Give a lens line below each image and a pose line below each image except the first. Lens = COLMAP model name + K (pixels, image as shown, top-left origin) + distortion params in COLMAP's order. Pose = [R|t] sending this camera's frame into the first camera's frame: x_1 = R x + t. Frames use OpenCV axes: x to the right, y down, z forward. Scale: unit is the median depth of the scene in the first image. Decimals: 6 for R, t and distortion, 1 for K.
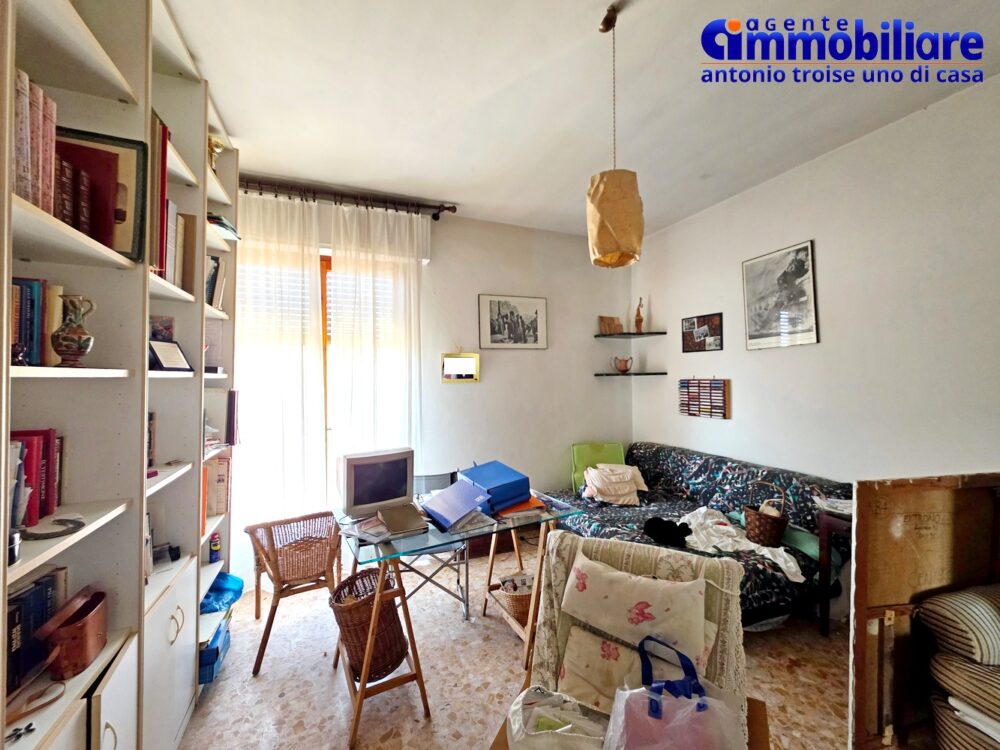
lens RADIAL K [[408.9, 0, 502.4], [0, 408.9, 371.6], [0, 0, 1]] dist [0.000378, 0.000440]
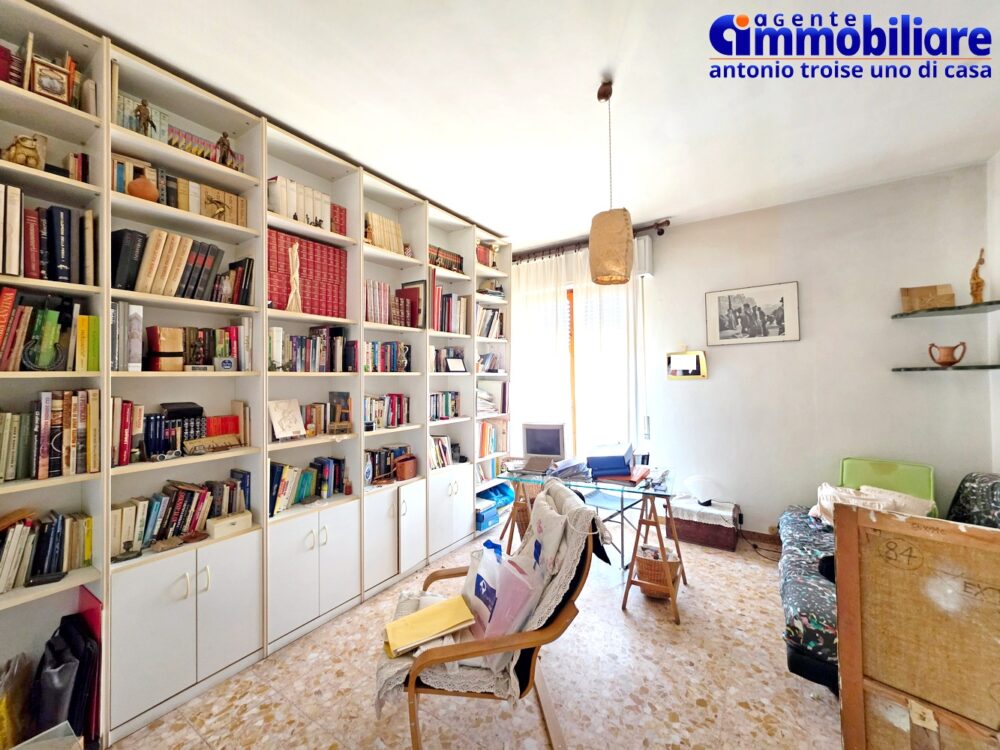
lens RADIAL K [[408.9, 0, 502.4], [0, 408.9, 371.6], [0, 0, 1]] dist [0.000378, 0.000440]
pose [[0.550770, -0.011560, -0.834577, 0.503819], [0.016707, 0.999856, -0.002824, 0.001852], [0.834490, -0.012388, 0.550884, 0.009856]]
